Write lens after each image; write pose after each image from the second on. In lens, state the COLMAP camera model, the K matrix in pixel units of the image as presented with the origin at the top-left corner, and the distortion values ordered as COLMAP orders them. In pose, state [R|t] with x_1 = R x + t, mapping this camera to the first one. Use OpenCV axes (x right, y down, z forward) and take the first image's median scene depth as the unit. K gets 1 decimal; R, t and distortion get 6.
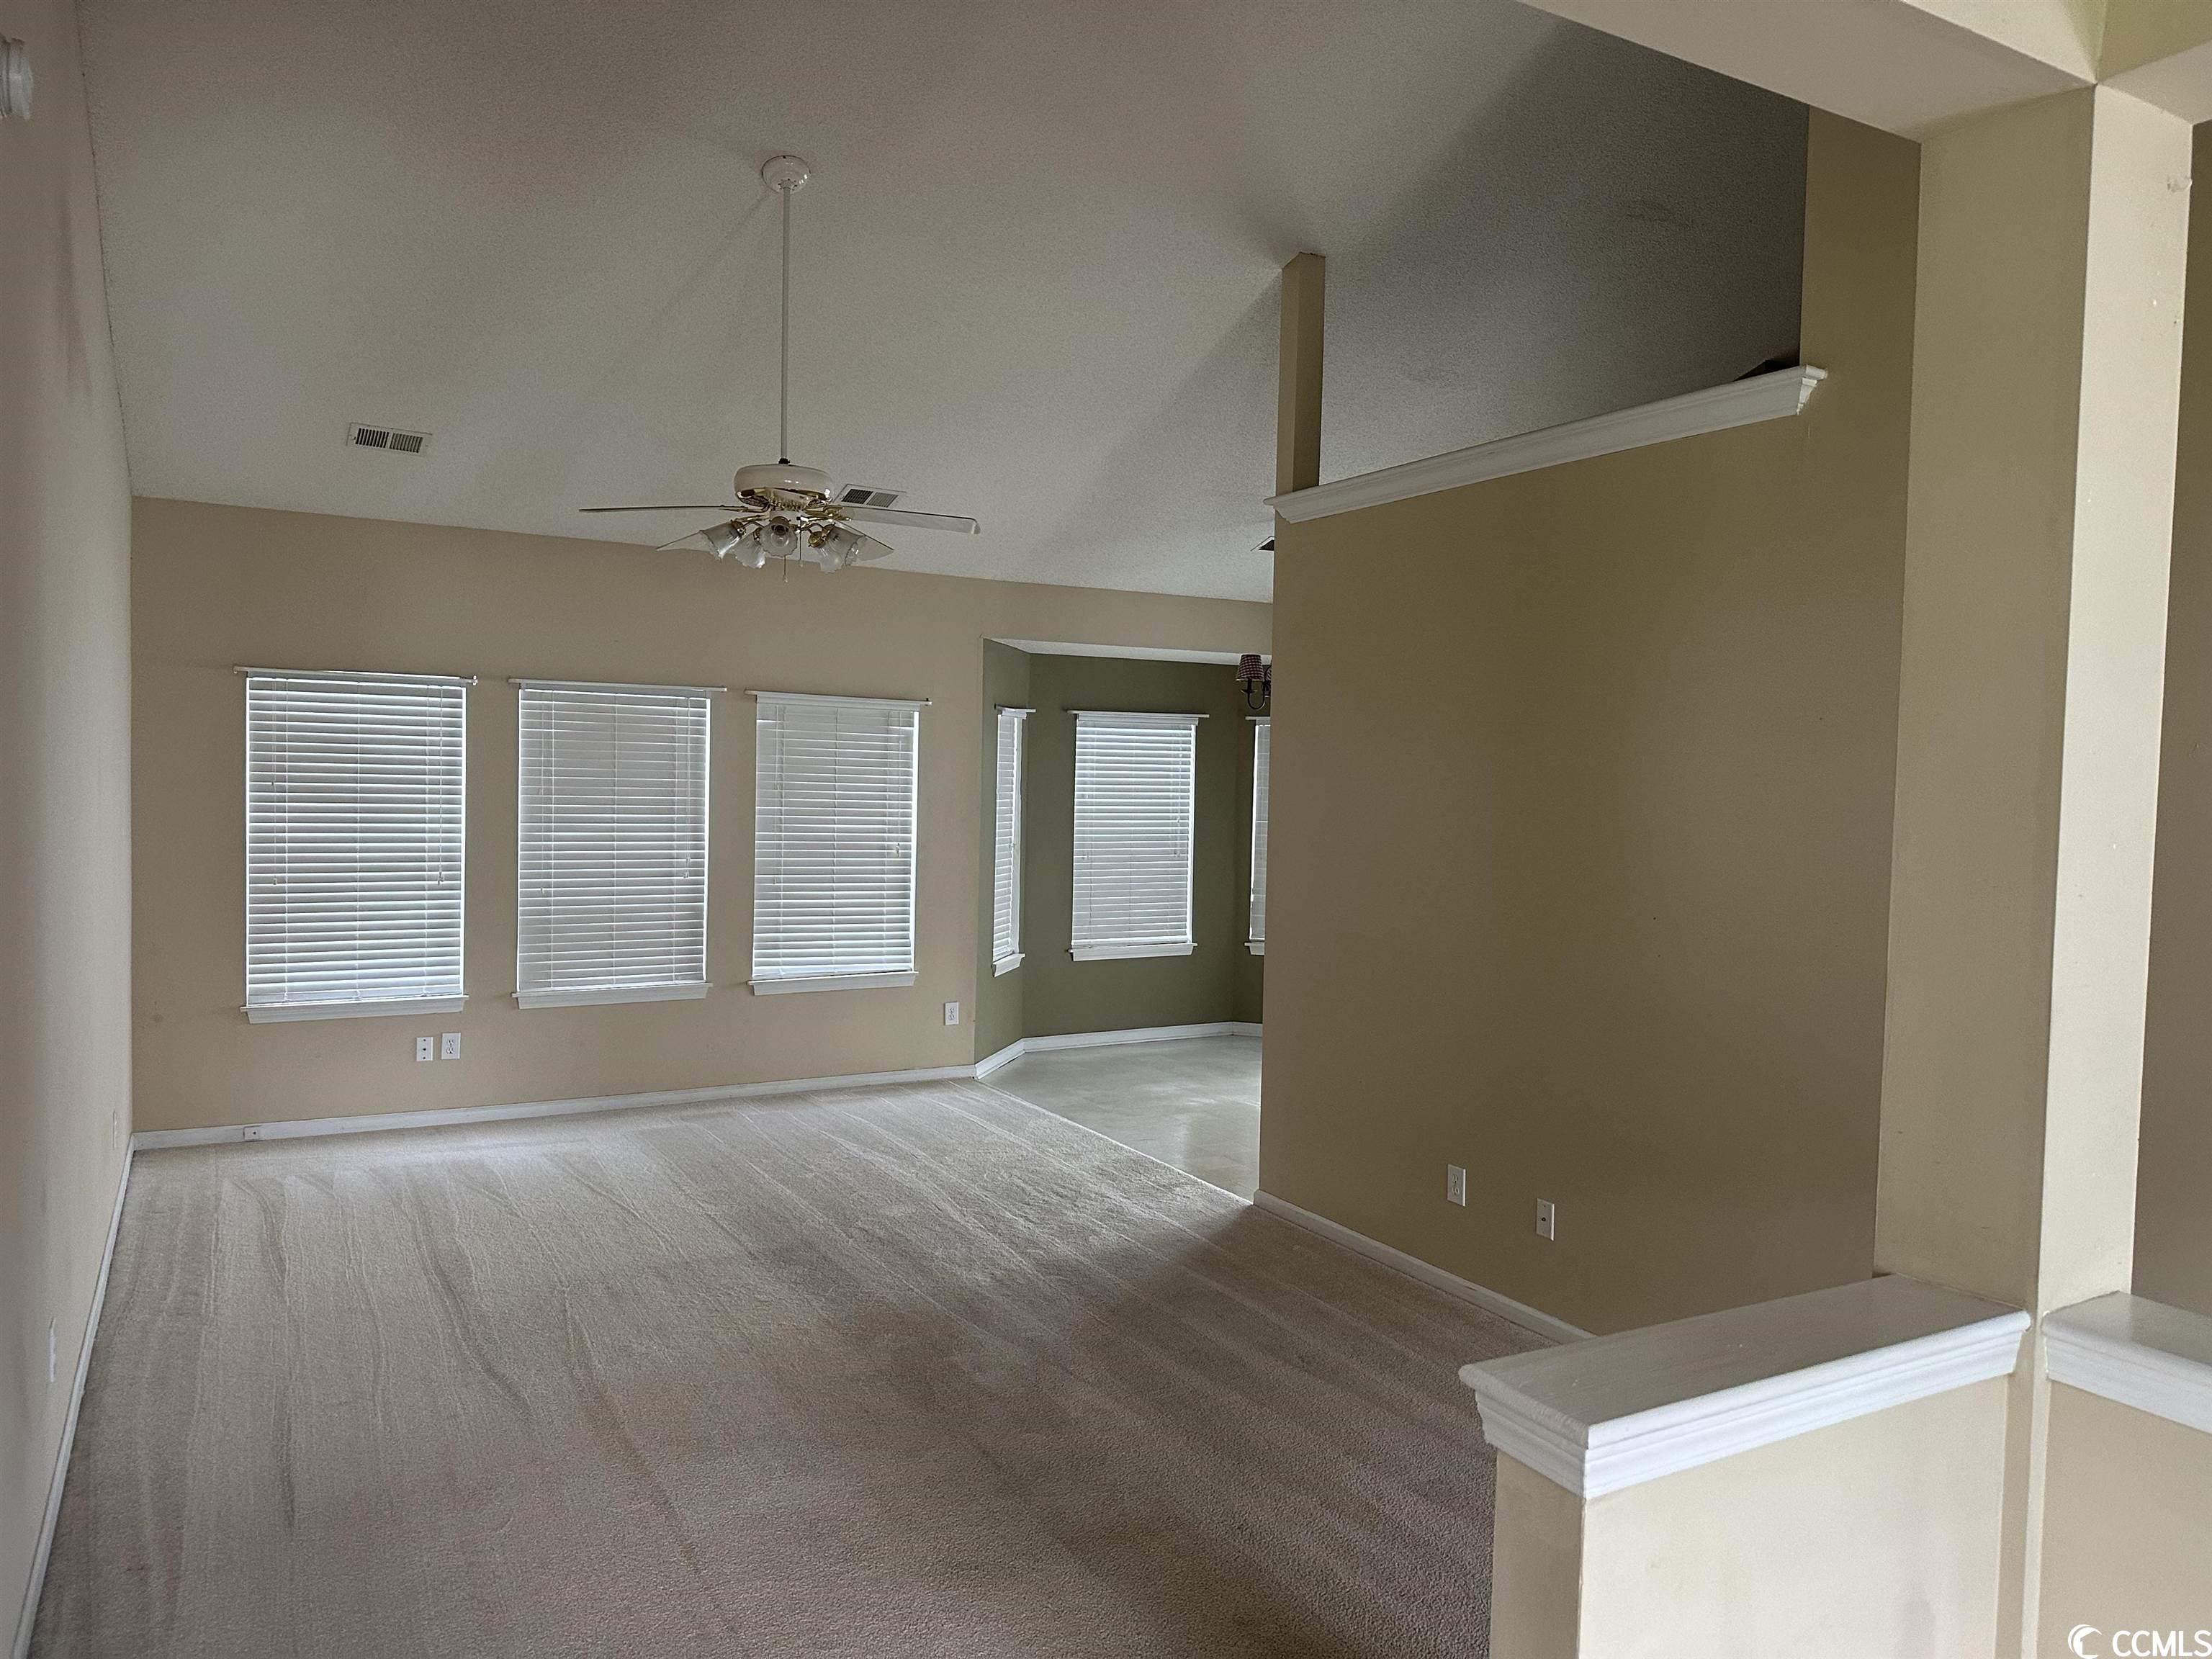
lens RADIAL K [[1545.7, 0, 1113.7], [0, 1545.7, 838.5], [0, 0, 1]] dist [0.037510, -0.048390]
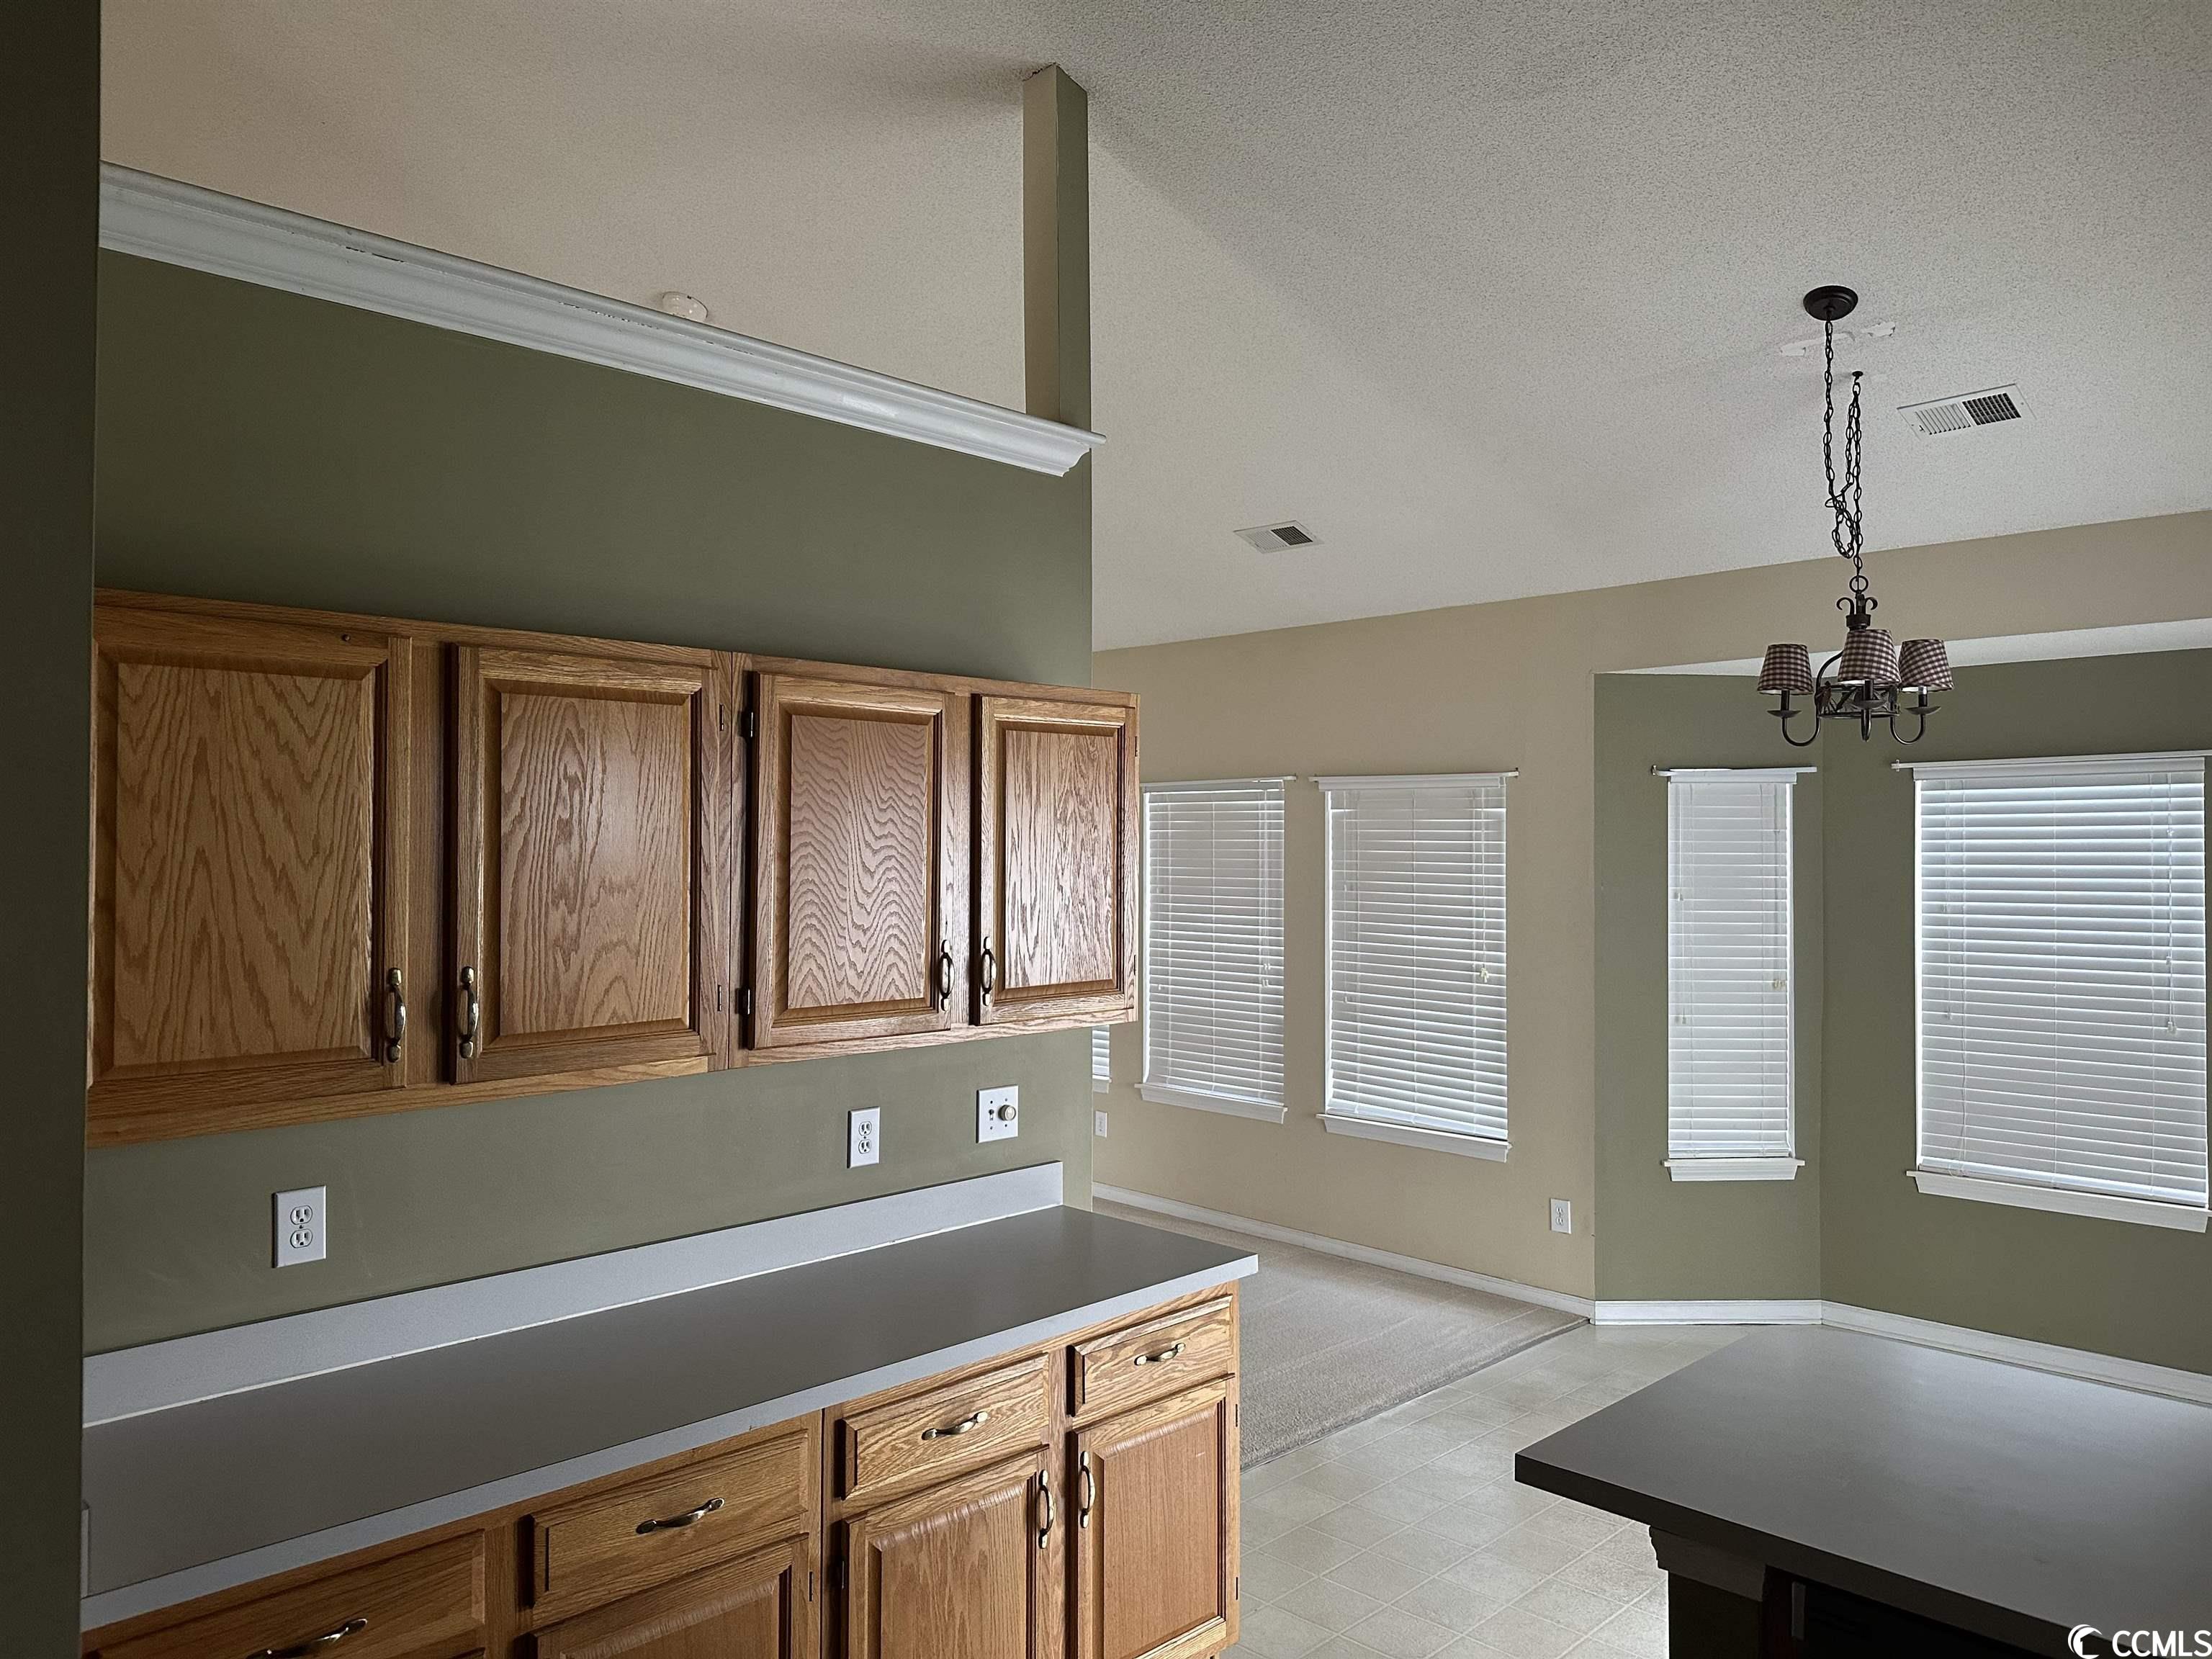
lens RADIAL K [[1545.7, 0, 1106.7], [0, 1545.7, 825.8], [0, 0, 1]] dist [0.037510, -0.048390]
pose [[0.219309, -0.034694, -0.975038, 0.572692], [-0.040315, 0.998192, -0.044586, -0.023714], [0.974822, 0.049087, 0.217514, 0.680434]]
